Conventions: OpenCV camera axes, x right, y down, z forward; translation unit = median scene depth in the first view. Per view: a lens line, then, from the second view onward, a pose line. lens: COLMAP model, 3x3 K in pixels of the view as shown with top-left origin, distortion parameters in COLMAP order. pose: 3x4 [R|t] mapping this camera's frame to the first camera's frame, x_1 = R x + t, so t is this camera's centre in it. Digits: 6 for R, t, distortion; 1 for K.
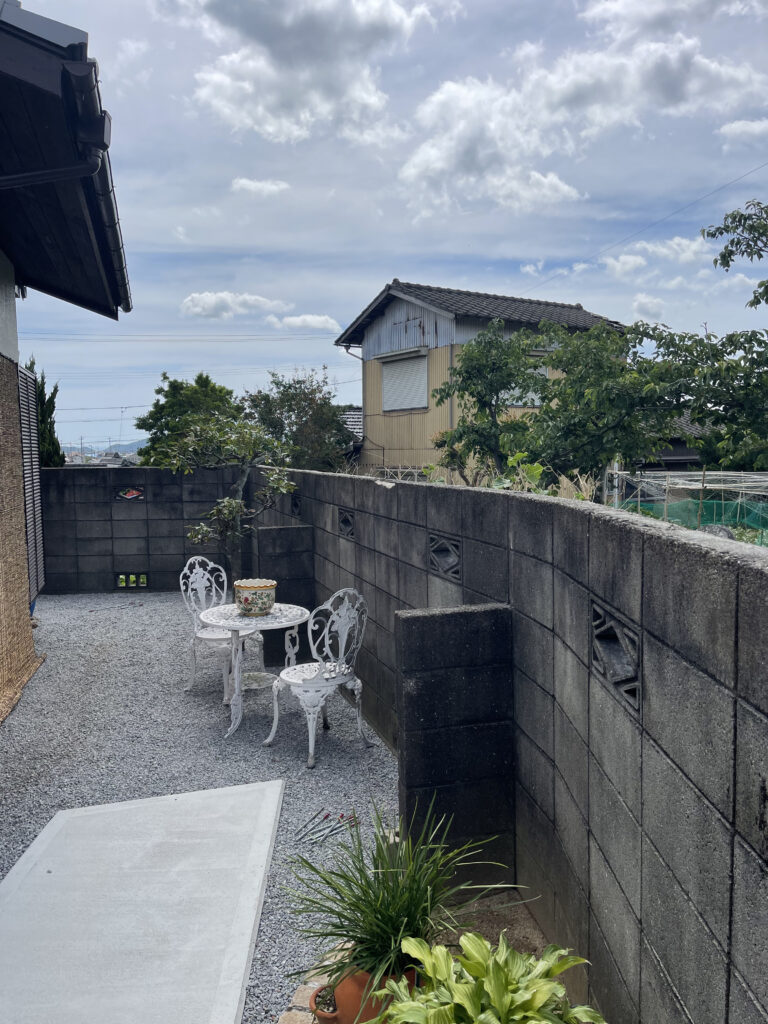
lens RADIAL K [[758.8, 0, 389.7], [0, 758.8, 513.0], [0, 0, 1]] dist [0.080177, -0.097559]
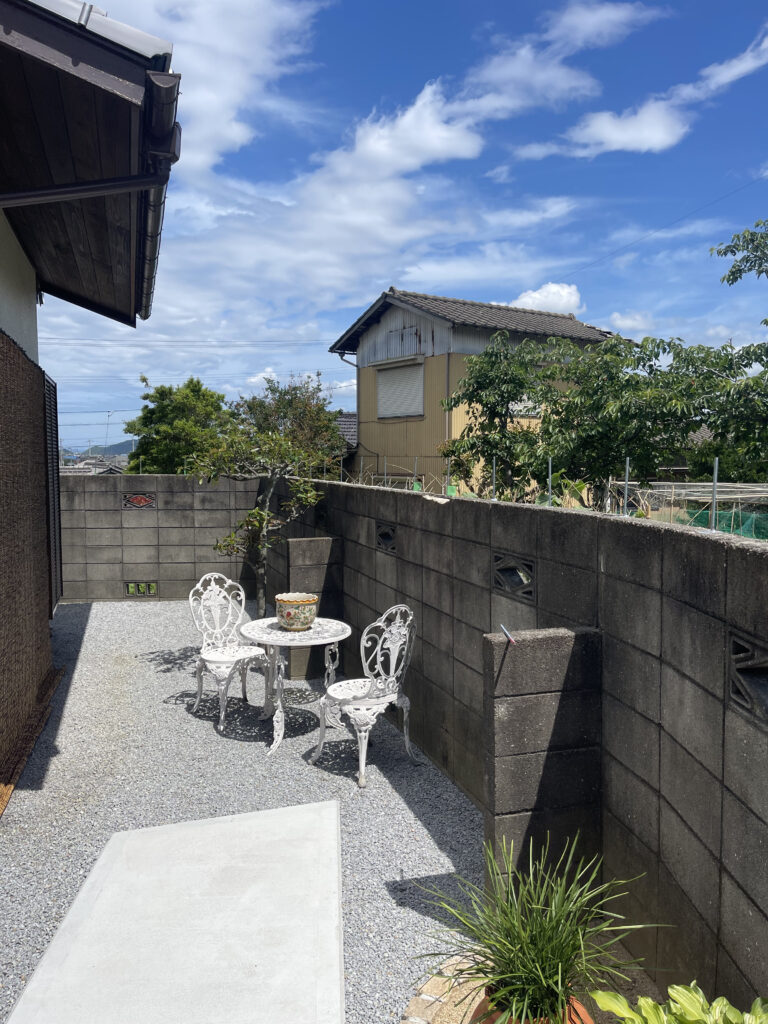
lens RADIAL K [[759.1, 0, 383.7], [0, 759.1, 505.8], [0, 0, 1]] dist [0.076724, -0.092833]
pose [[0.999778, 0.009424, 0.018850, -0.096149], [-0.009119, 0.999827, -0.016199, -0.013490], [-0.018999, 0.016023, 0.999691, 0.008987]]
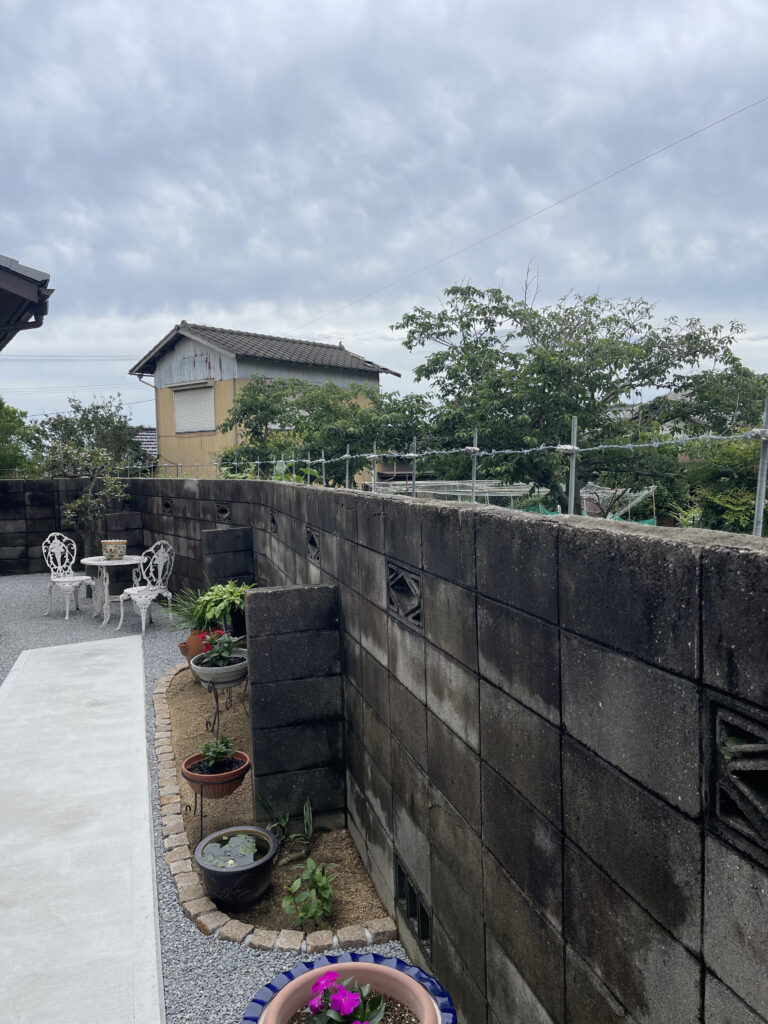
lens RADIAL K [[760.3, 0, 375.7], [0, 760.3, 512.9], [0, 0, 1]] dist [0.069650, -0.090918]
pose [[0.967731, -0.023118, 0.250923, -0.043004], [0.029044, 0.999379, -0.019940, 0.092491], [-0.250306, 0.026584, 0.967802, -0.964182]]
